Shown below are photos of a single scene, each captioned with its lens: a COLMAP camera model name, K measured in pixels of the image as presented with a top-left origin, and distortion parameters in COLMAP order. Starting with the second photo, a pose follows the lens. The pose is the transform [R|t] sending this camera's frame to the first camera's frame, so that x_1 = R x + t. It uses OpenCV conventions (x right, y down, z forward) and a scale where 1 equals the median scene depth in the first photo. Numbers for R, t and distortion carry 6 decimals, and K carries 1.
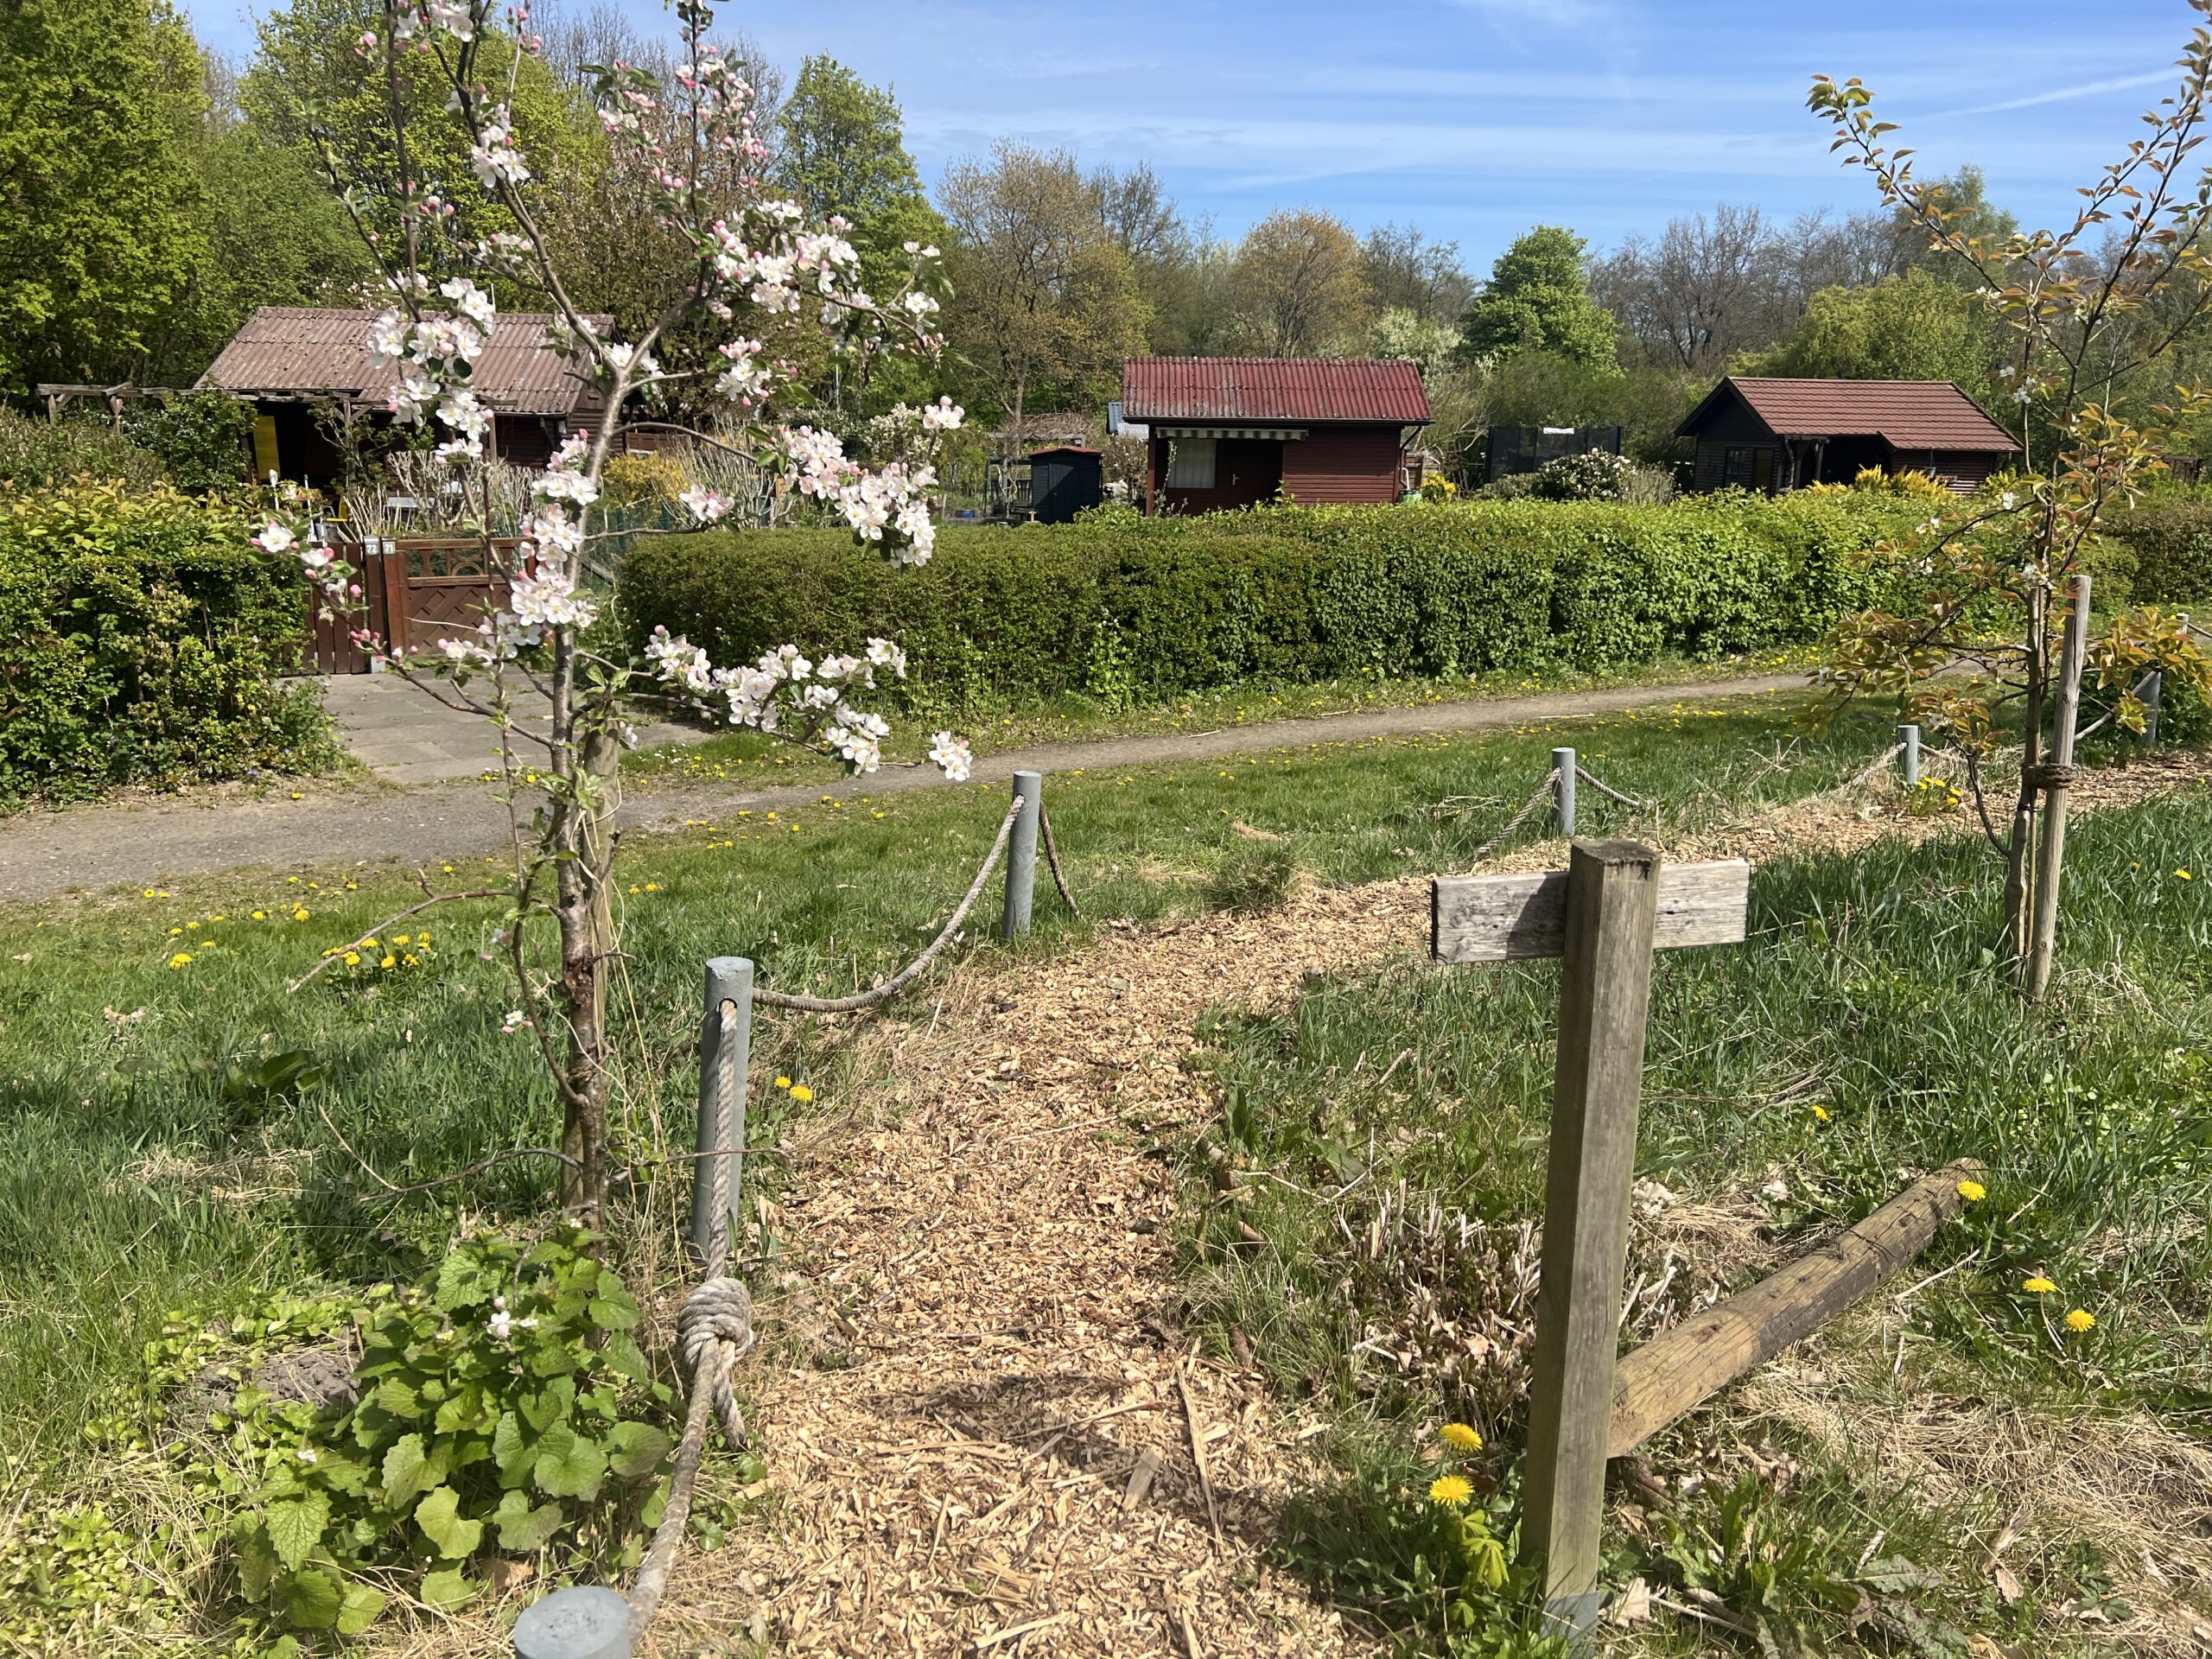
lens RADIAL K [[1750.5, 0, 1106.0], [0, 1750.5, 829.5], [0, 0, 1]] dist [0.040779, -0.001481]
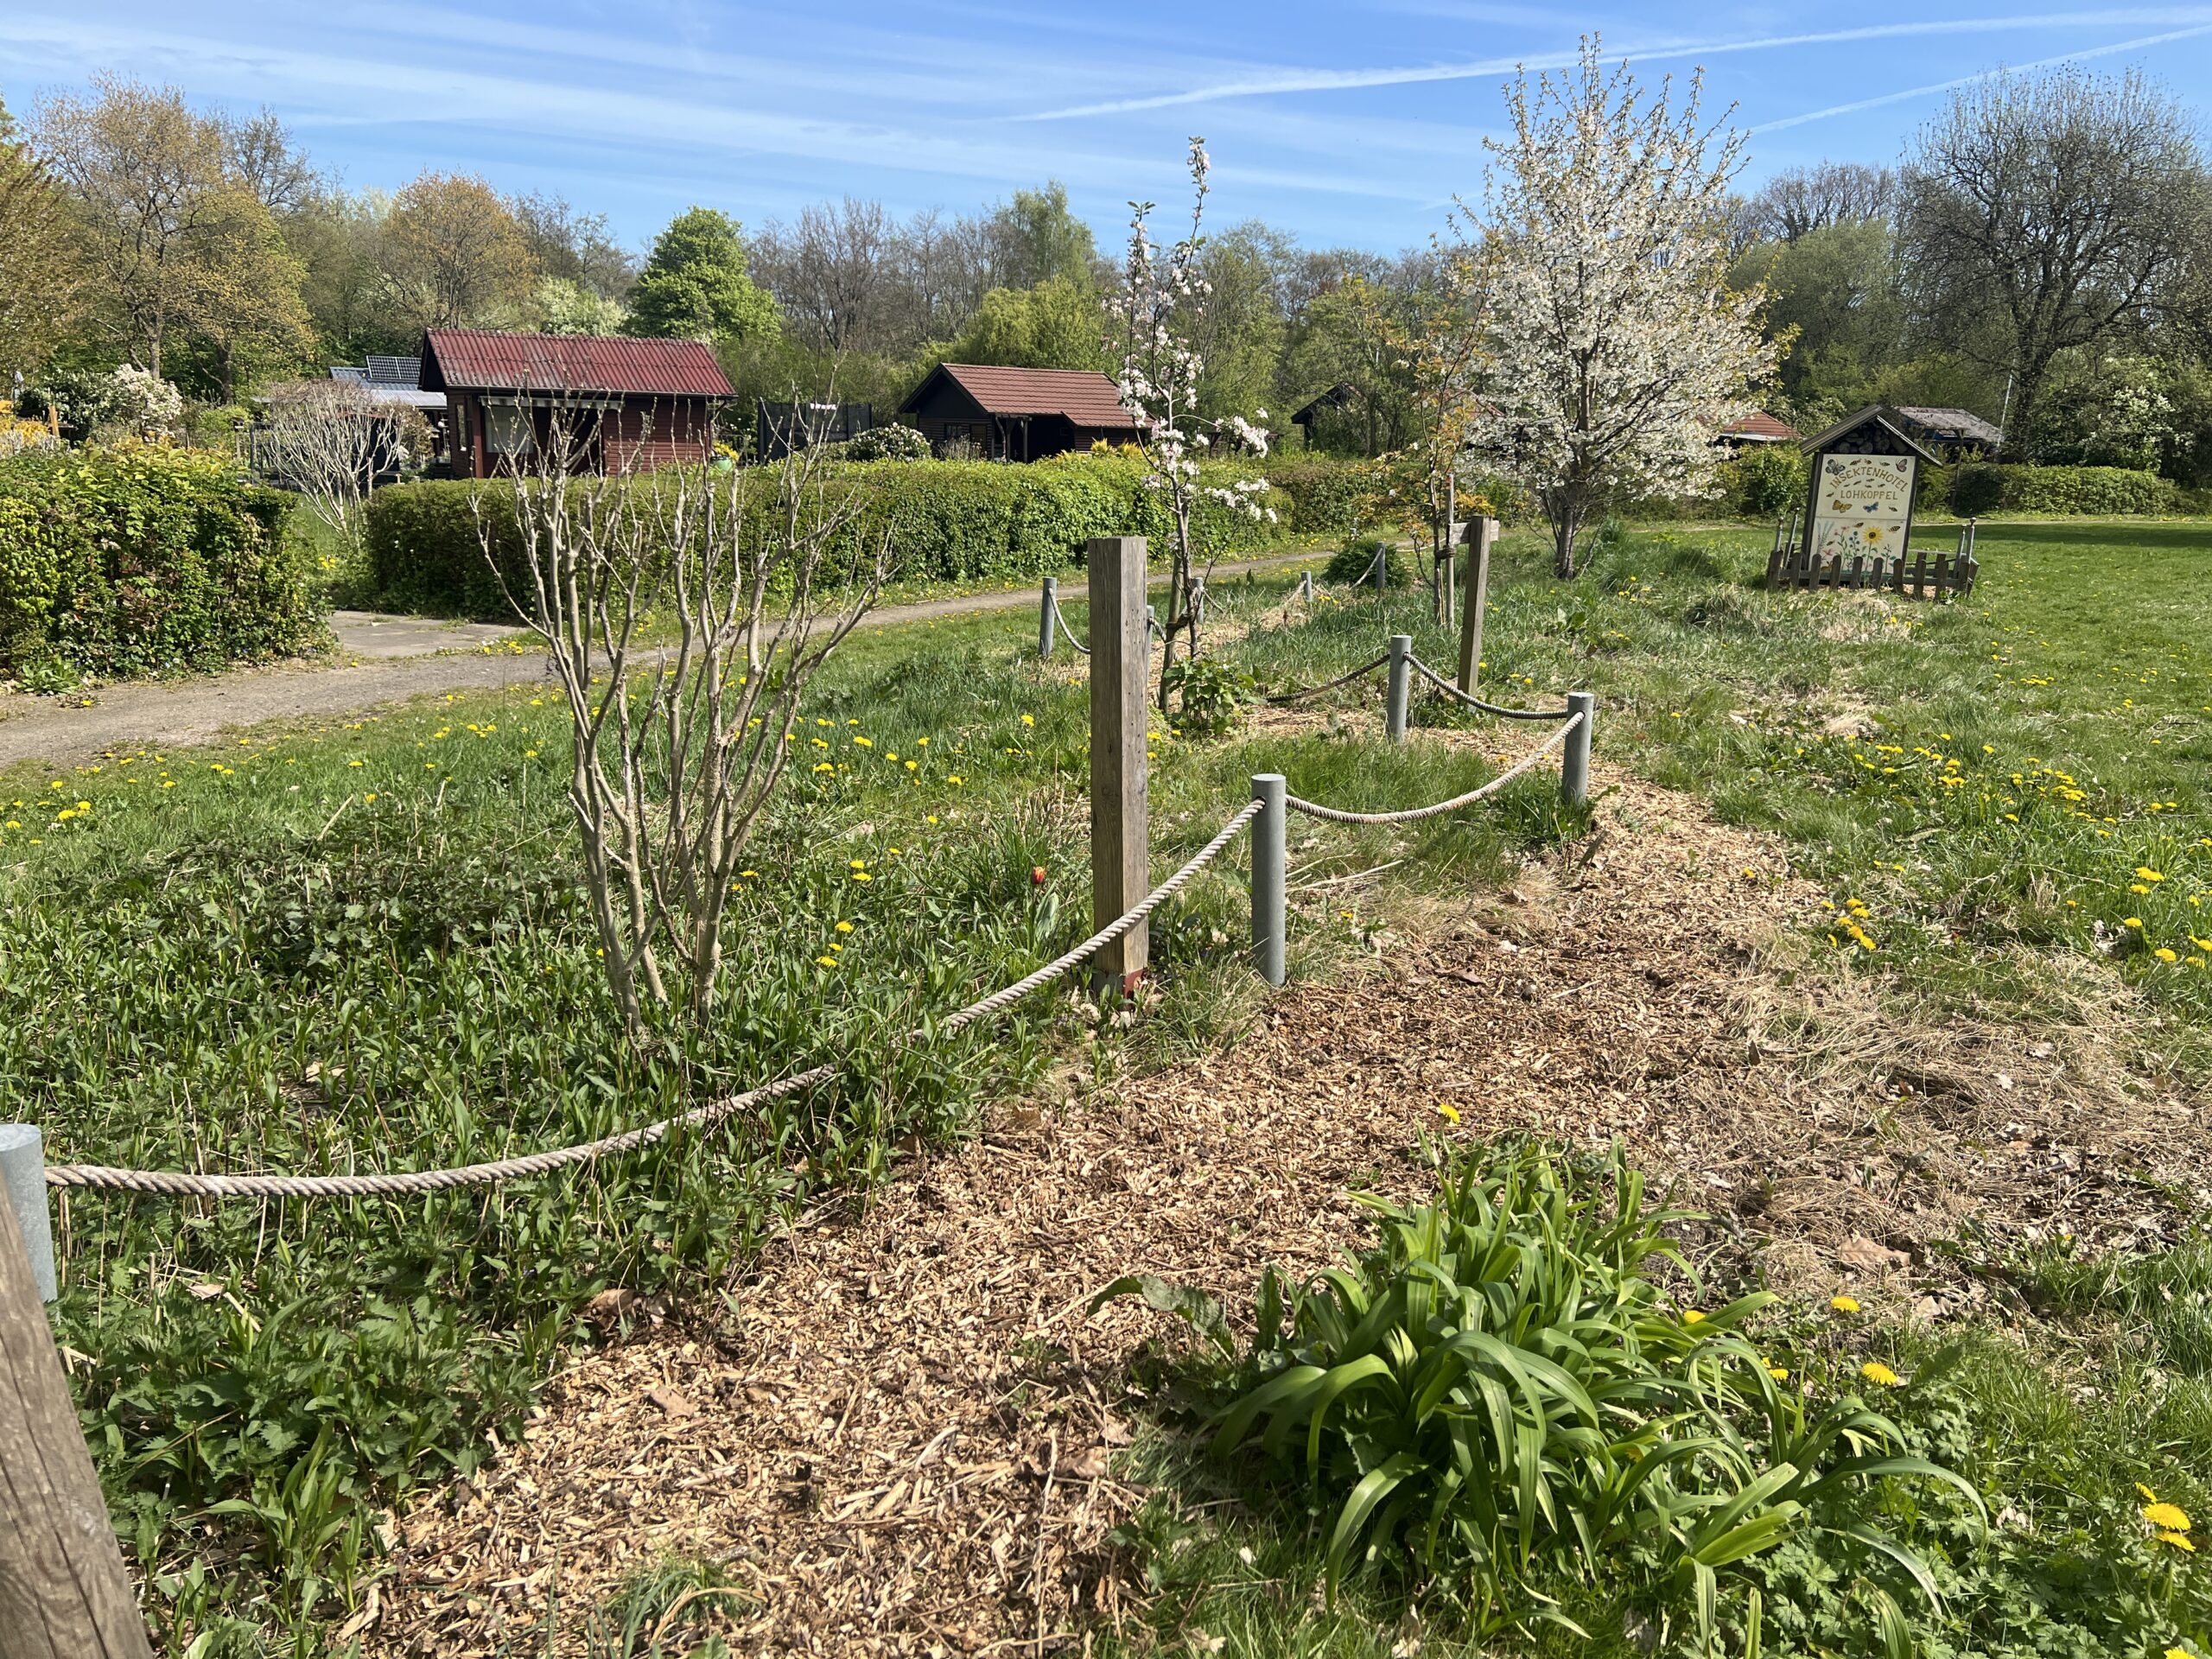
lens RADIAL K [[1738.8, 0, 1116.8], [0, 1738.8, 861.6], [0, 0, 1]] dist [0.067029, -0.075634]
pose [[0.883868, -0.107964, 0.455106, -0.113808], [0.092893, 0.994132, 0.055429, 0.023252], [-0.458420, -0.006716, 0.888710, -0.104394]]
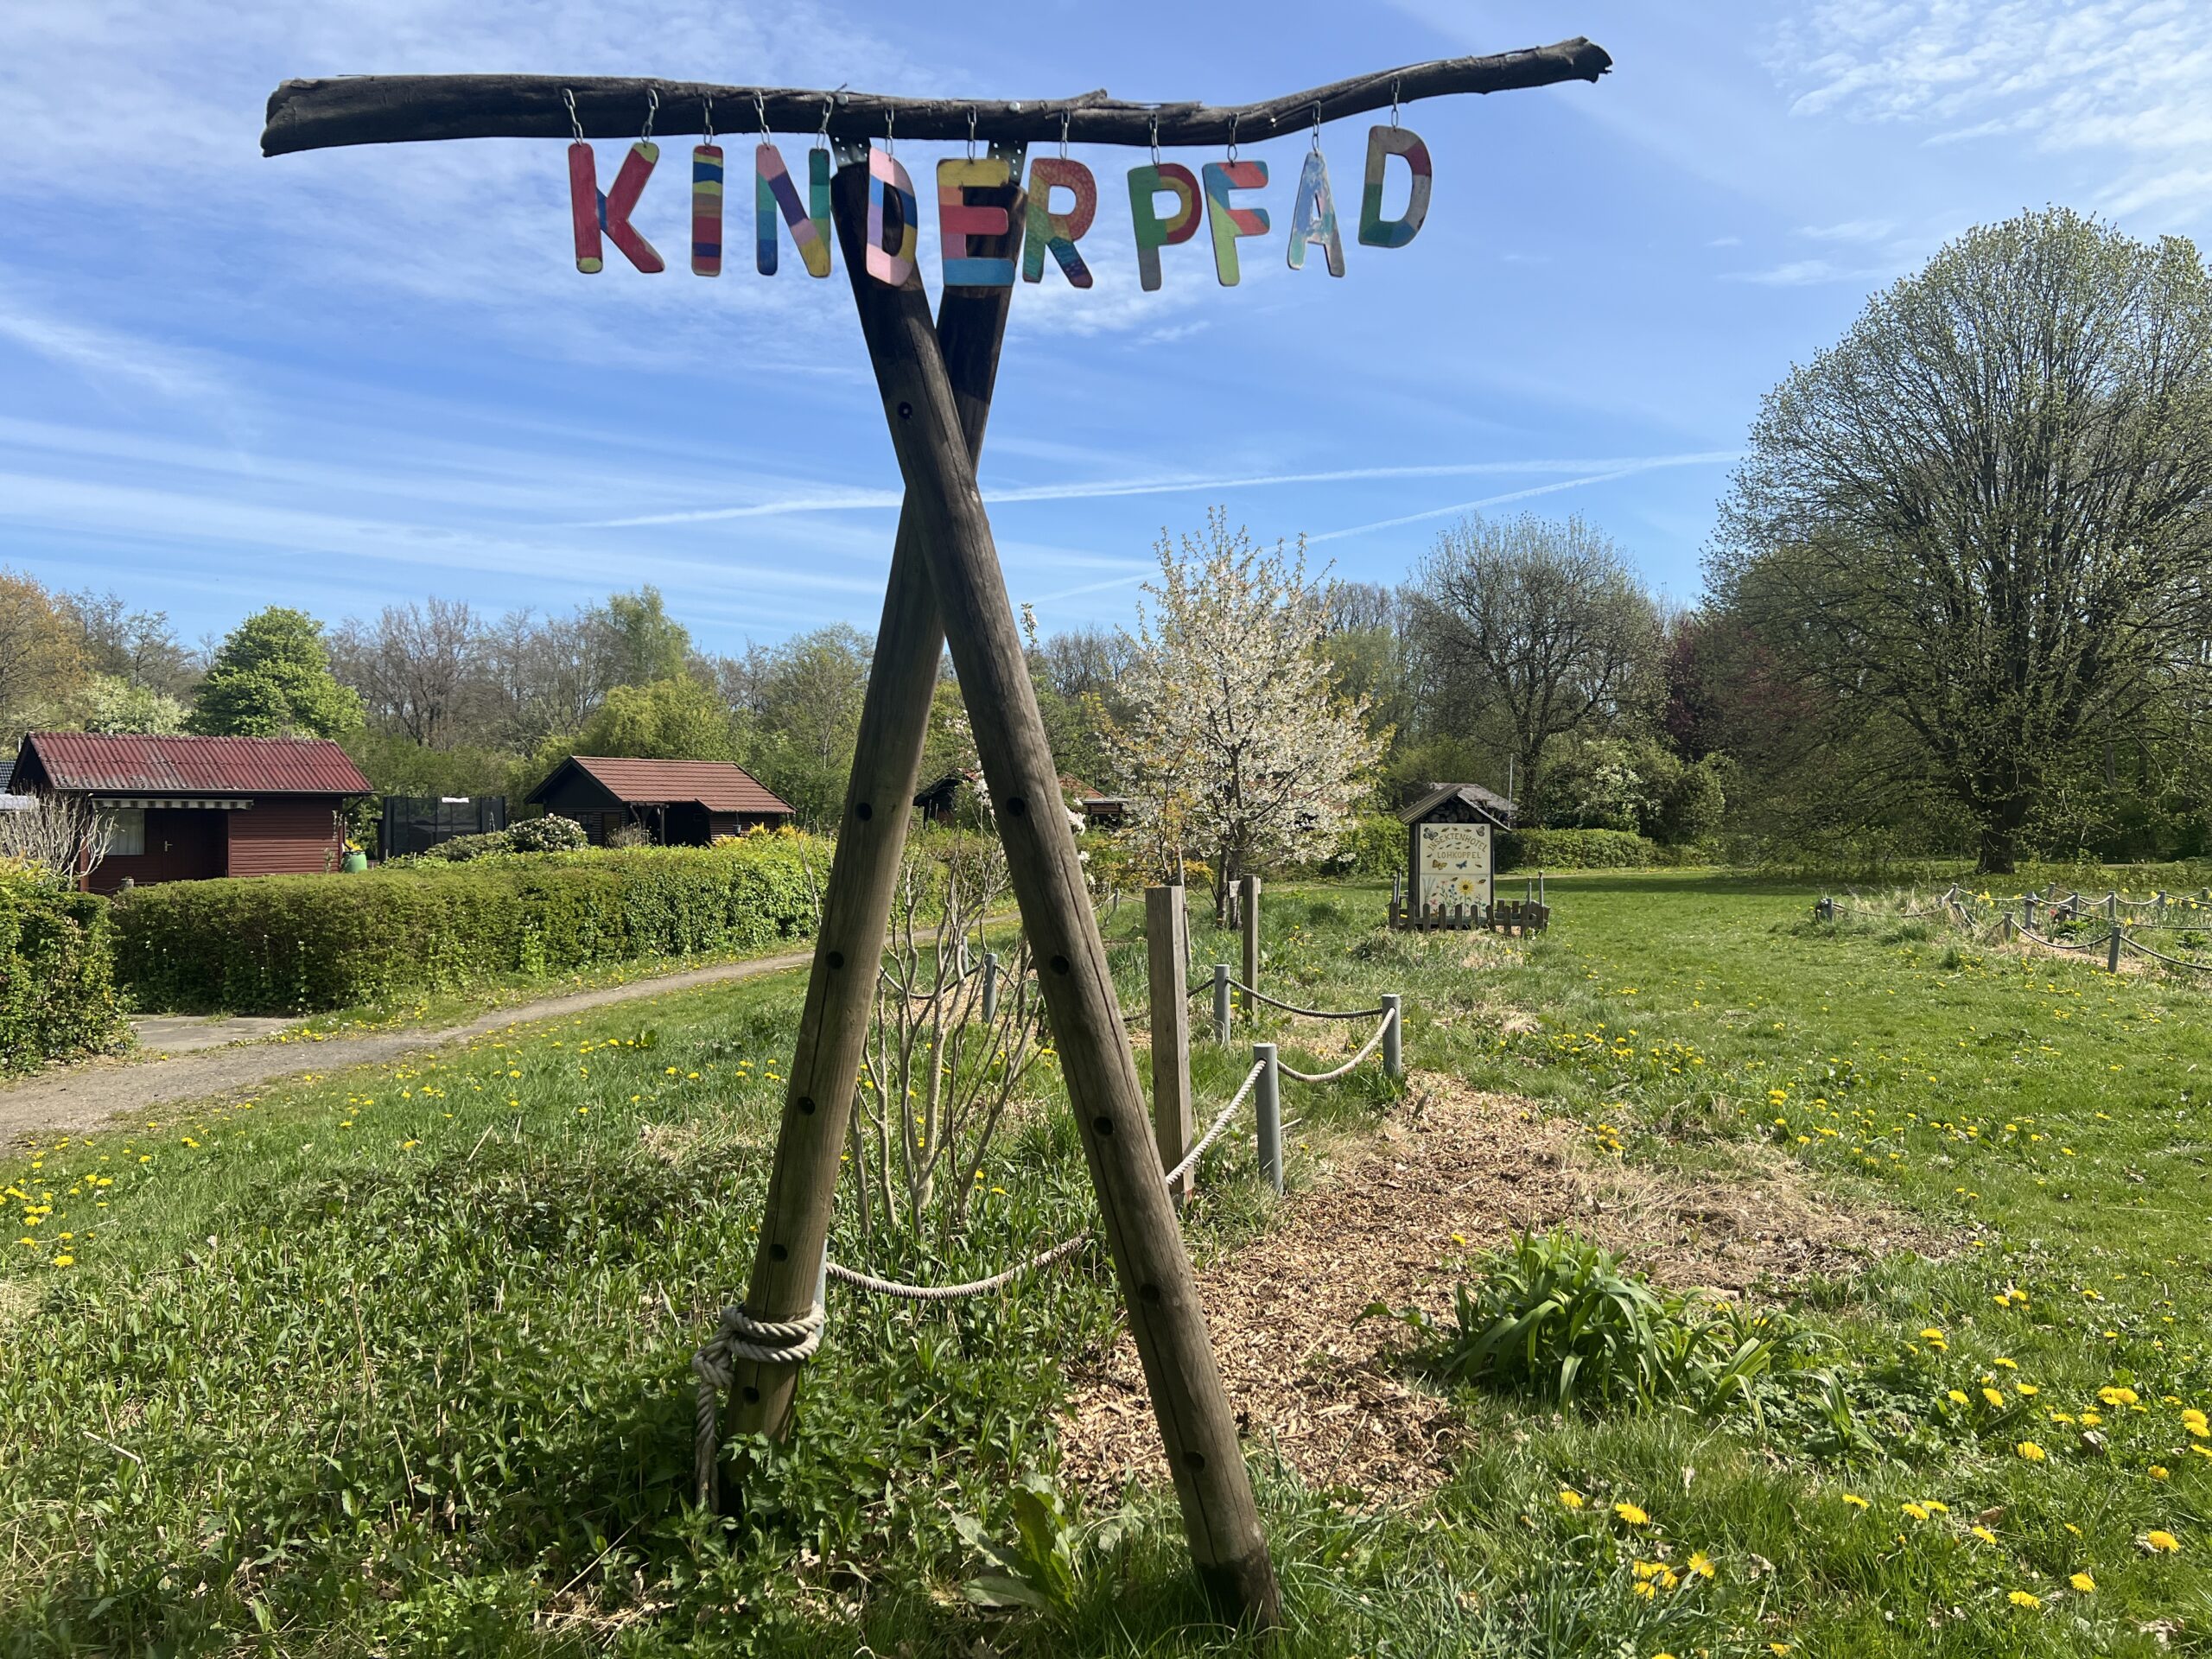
lens RADIAL K [[1729.4, 0, 1160.9], [0, 1729.4, 834.6], [0, 0, 1]] dist [0.031767, -0.009402]
pose [[0.732241, -0.023907, 0.680626, -0.163850], [0.159241, 0.977691, -0.136976, 0.025809], [-0.662168, 0.208683, 0.719712, -0.121378]]
